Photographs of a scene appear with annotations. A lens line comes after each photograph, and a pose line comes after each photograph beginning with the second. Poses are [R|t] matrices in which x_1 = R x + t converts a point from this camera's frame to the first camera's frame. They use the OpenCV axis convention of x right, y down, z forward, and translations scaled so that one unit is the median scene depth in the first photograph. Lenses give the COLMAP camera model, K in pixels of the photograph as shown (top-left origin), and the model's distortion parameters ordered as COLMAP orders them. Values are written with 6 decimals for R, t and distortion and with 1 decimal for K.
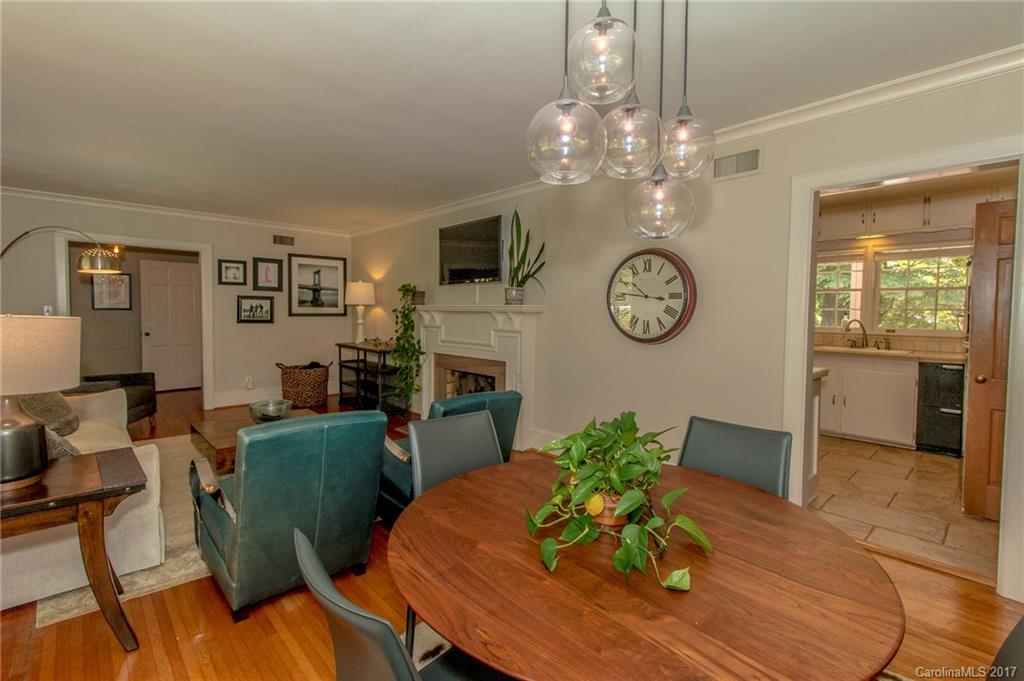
lens RADIAL K [[469.1, 0, 503.5], [0, 469.1, 334.5], [0, 0, 1]] dist [0.003535, -0.000093]
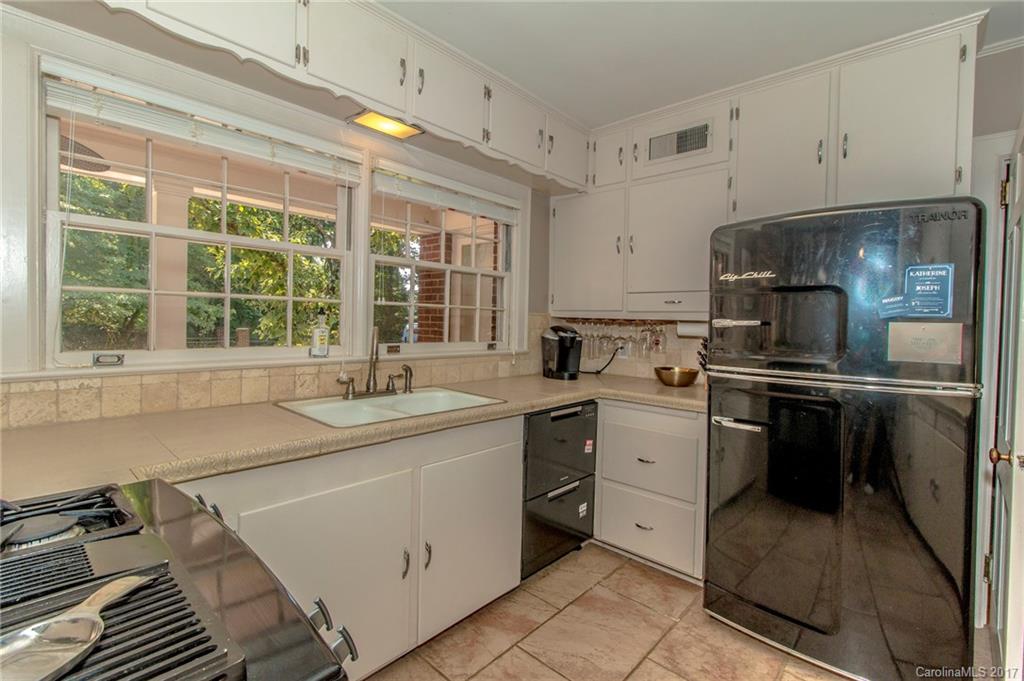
lens RADIAL K [[469.1, 0, 514.4], [0, 469.1, 331.2], [0, 0, 1]] dist [0.003535, -0.000093]
pose [[-0.092350, -0.013109, 0.995640, 0.353451], [0.038238, 0.999129, 0.016702, -0.030441], [-0.994992, 0.039613, -0.091768, 0.929958]]
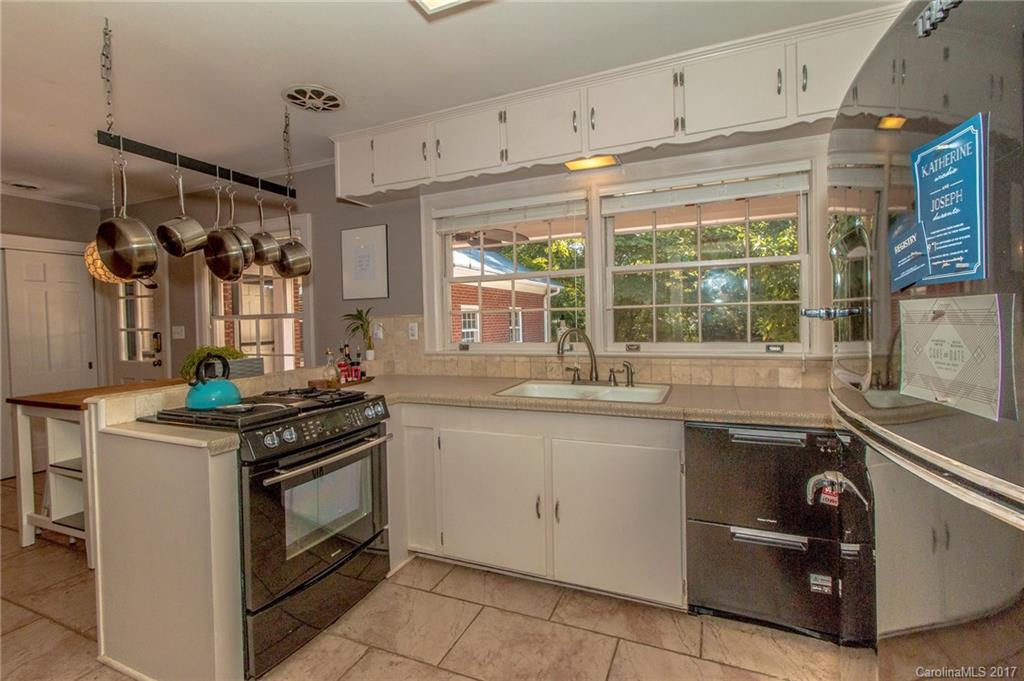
lens RADIAL K [[469.1, 0, 509.7], [0, 469.1, 330.4], [0, 0, 1]] dist [0.003535, -0.000093]
pose [[0.913310, -0.029855, 0.406168, 0.490442], [0.042809, 0.998822, -0.022841, -0.021988], [-0.405008, 0.038248, 0.913513, 0.582595]]
